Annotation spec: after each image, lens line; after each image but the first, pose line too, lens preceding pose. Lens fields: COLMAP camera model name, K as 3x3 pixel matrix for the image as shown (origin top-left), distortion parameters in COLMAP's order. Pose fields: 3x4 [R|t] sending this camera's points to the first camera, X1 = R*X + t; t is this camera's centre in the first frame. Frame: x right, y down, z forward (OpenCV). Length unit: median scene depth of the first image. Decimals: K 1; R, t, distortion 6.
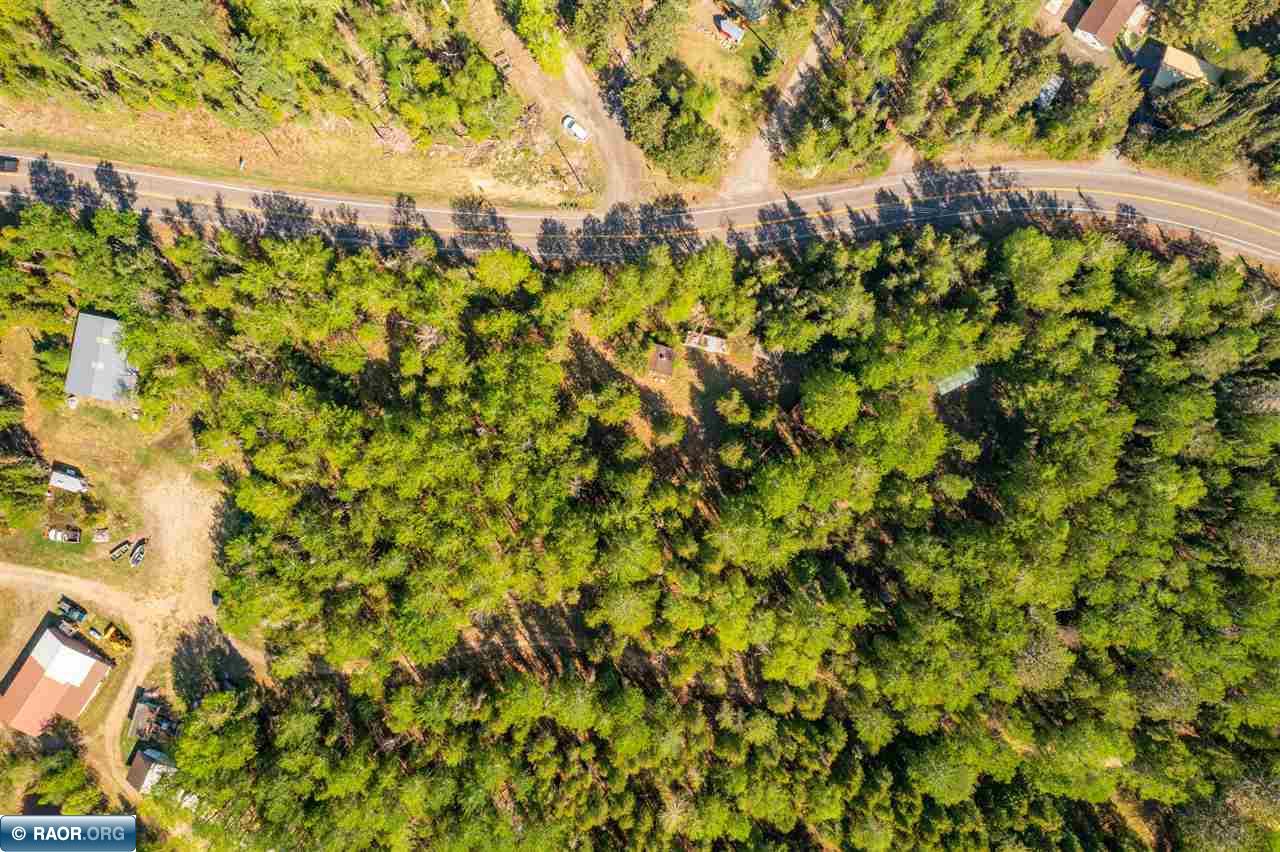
lens RADIAL K [[1032.1, 0, 639.7], [0, 1032.1, 425.3], [0, 0, 1]] dist [-0.026098, 0.000084]
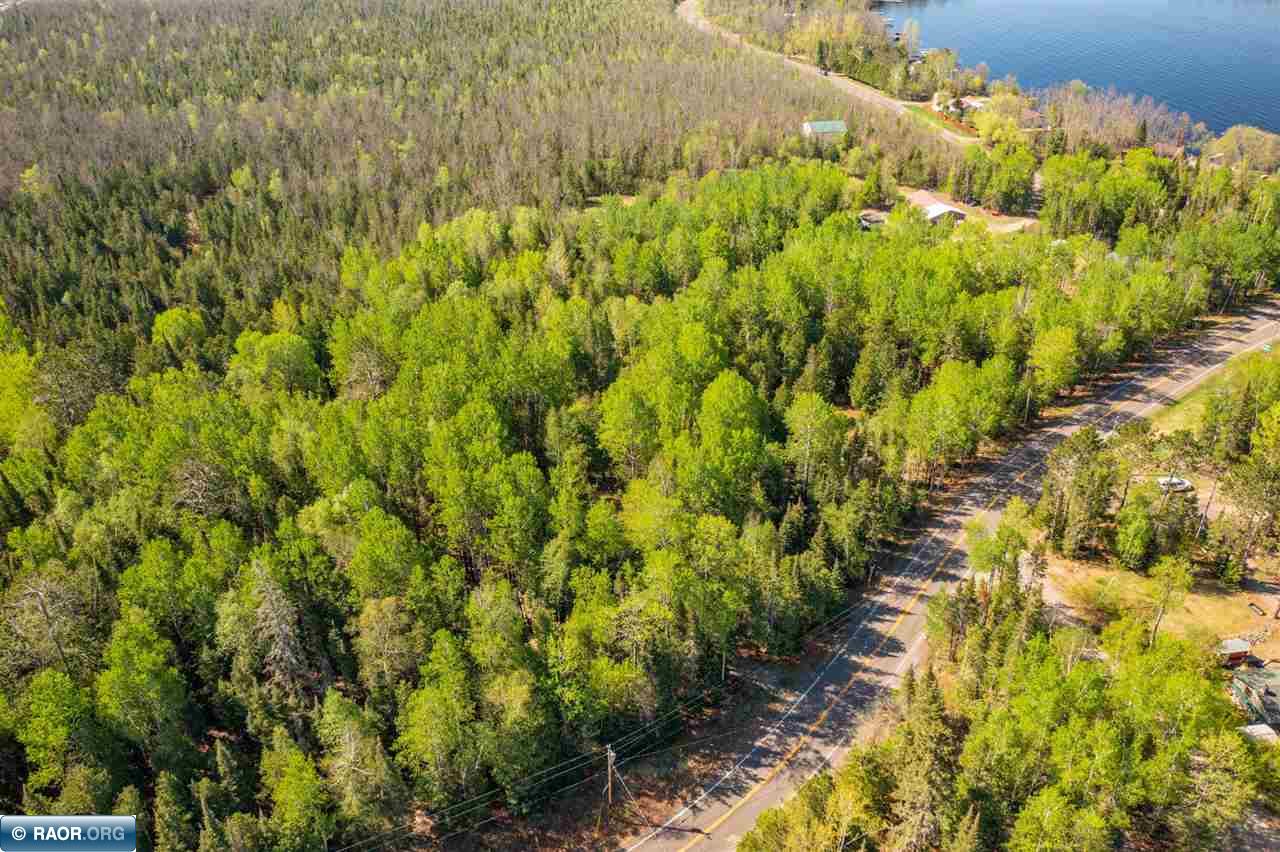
lens RADIAL K [[1032.1, 0, 639.4], [0, 1032.1, 425.9], [0, 0, 1]] dist [-0.026098, 0.000084]
pose [[-0.716915, 0.359459, -0.597346, 0.712797], [-0.696241, -0.325154, 0.639941, -0.494252], [0.035803, 0.874679, 0.483378, 0.535271]]
